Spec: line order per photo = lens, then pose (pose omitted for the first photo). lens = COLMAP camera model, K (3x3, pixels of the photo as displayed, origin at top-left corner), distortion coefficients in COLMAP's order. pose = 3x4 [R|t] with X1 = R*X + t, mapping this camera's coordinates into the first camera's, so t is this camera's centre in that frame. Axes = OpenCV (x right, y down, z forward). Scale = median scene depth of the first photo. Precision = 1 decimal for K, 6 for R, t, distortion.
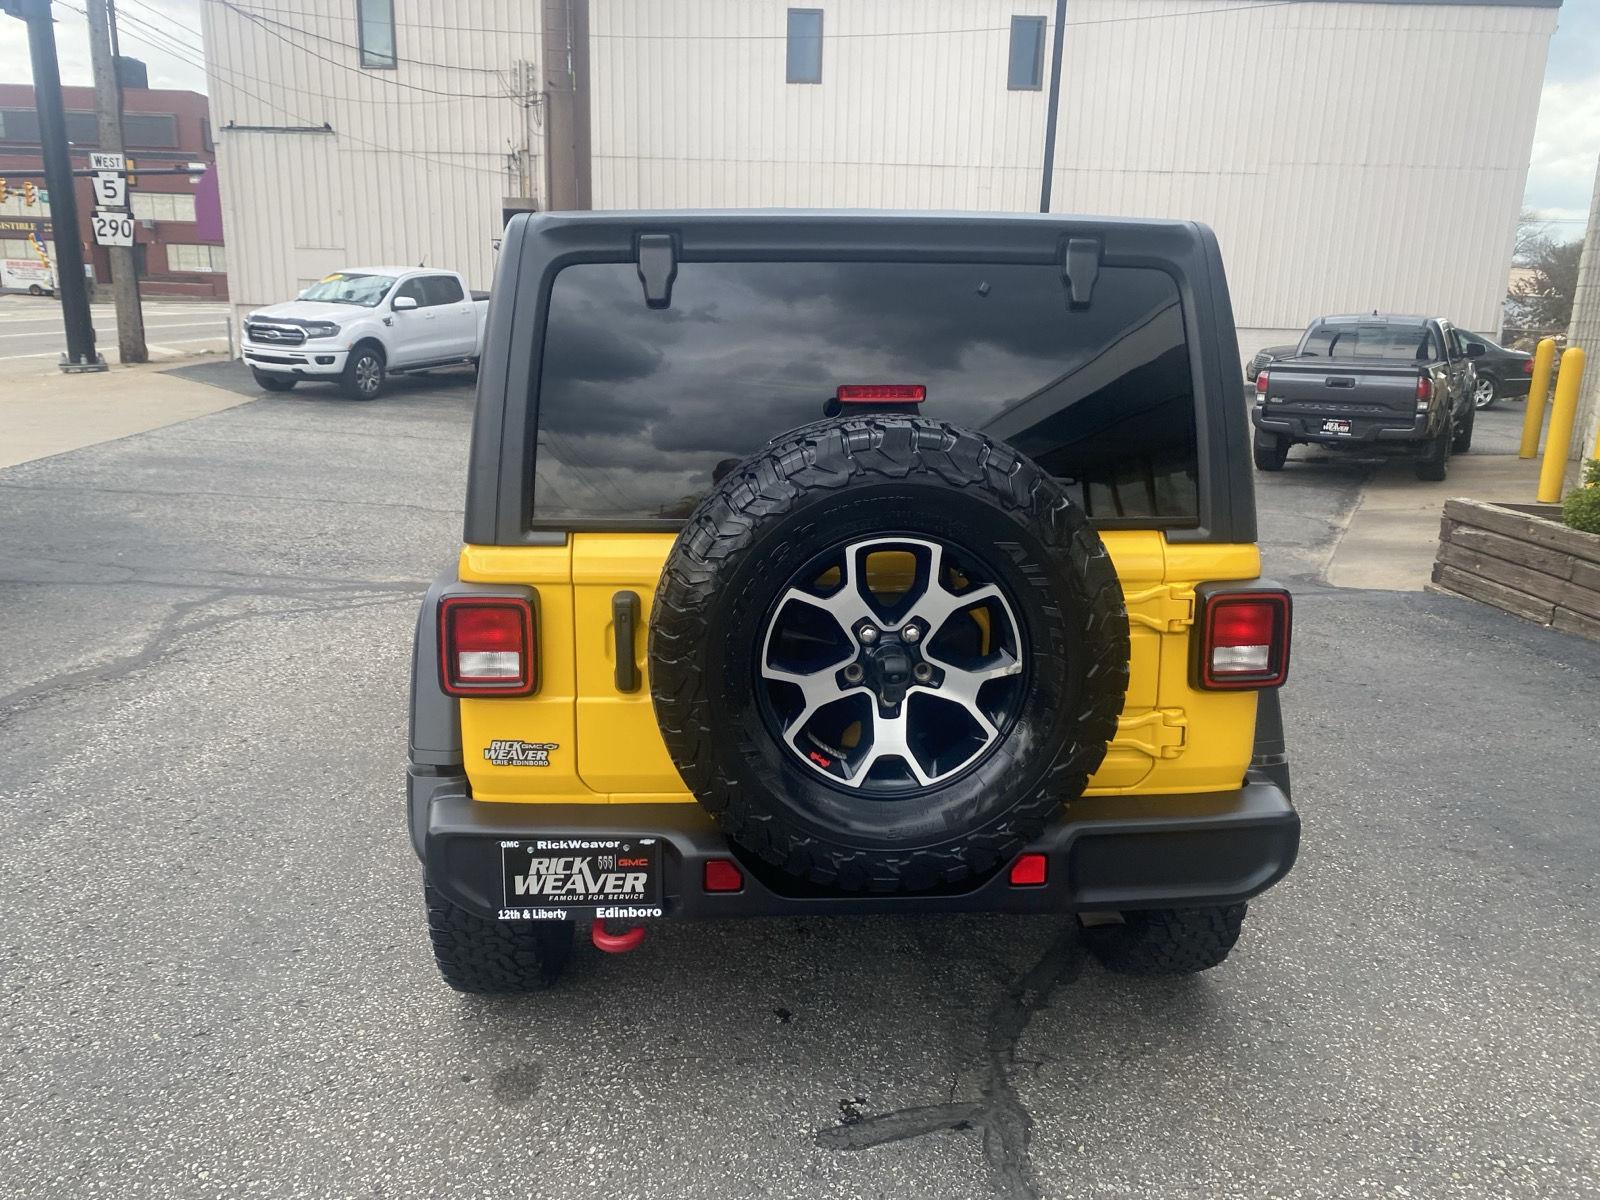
lens RADIAL K [[1222.1, 0, 780.5], [0, 1222.1, 614.5], [0, 0, 1]] dist [0.019365, -0.007594]
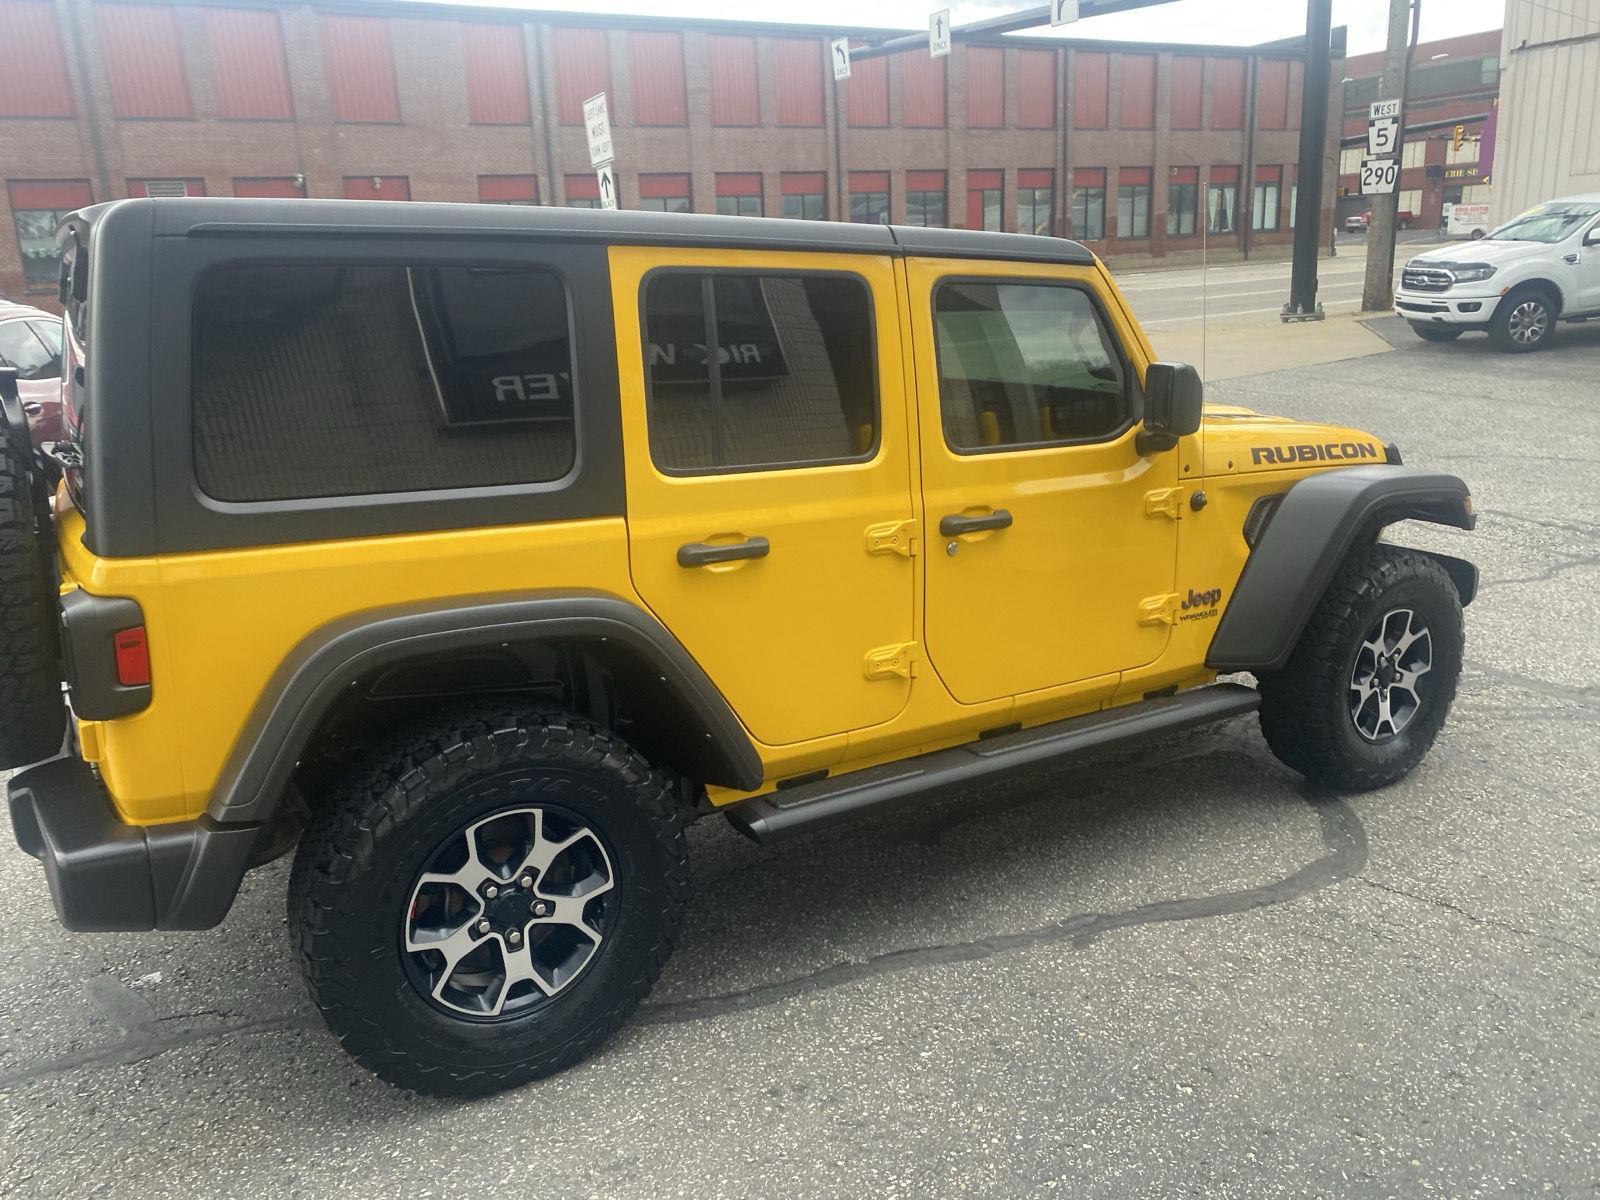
lens RADIAL K [[1223.0, 0, 781.6], [0, 1223.0, 592.6], [0, 0, 1]] dist [0.021472, -0.013203]
pose [[0.469043, 0.186974, -0.863157, 1.414505], [-0.163069, 0.978864, 0.123426, -0.227898], [0.867990, 0.082862, 0.489619, 1.002796]]
